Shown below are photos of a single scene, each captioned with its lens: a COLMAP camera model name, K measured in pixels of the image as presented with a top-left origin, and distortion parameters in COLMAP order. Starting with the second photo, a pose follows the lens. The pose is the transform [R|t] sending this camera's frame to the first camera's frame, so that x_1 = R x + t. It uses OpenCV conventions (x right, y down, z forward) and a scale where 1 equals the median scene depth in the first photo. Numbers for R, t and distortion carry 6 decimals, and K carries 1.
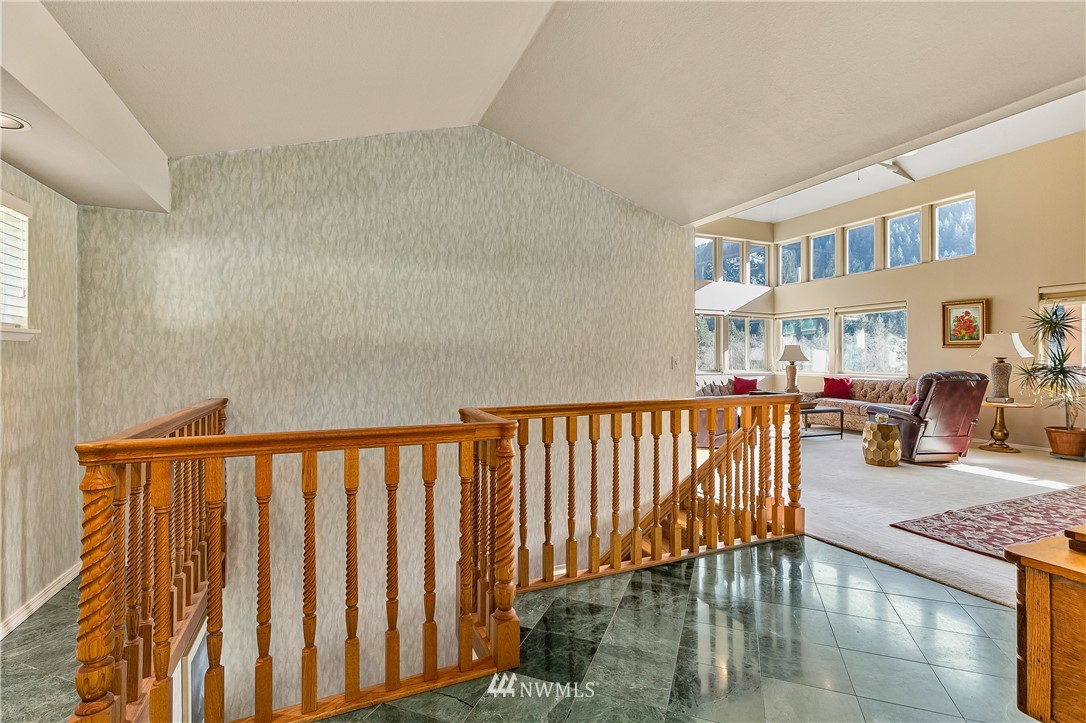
lens RADIAL K [[495.6, 0, 548.3], [0, 495.6, 351.7], [0, 0, 1]] dist [0.007678, -0.000636]
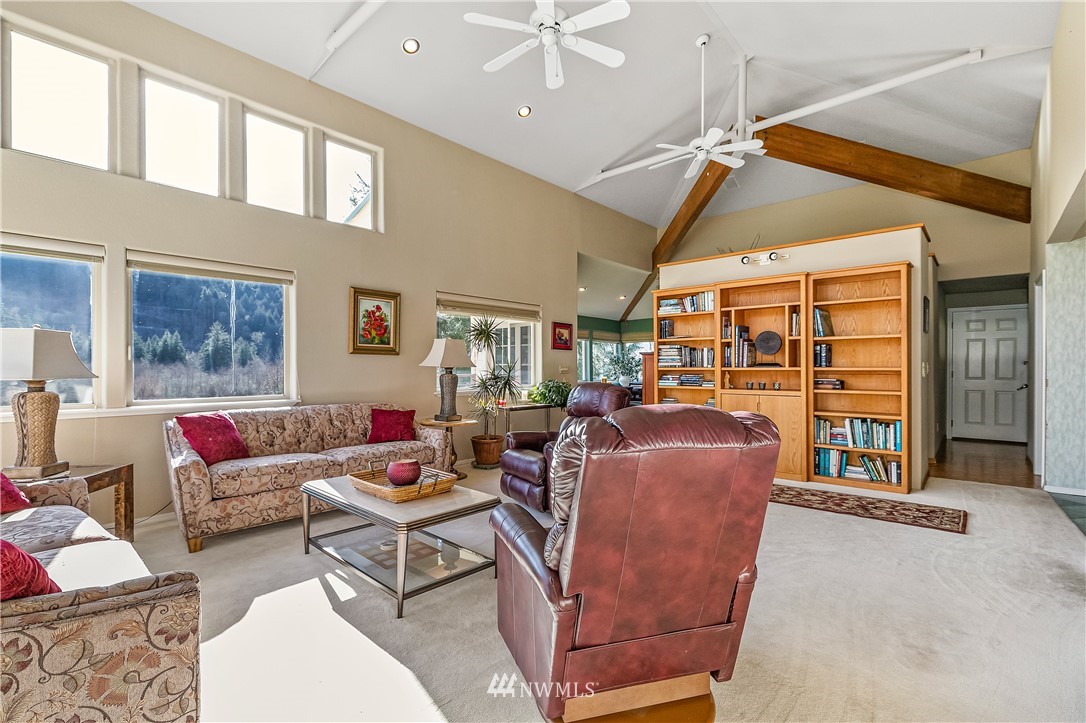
lens RADIAL K [[495.6, 0, 550.6], [0, 495.6, 364.8], [0, 0, 1]] dist [0.007678, -0.000636]
pose [[-0.434380, 0.004378, 0.900719, 0.068048], [-0.009944, 0.999904, -0.009656, 0.012300], [-0.900675, -0.013152, -0.434294, 1.142841]]
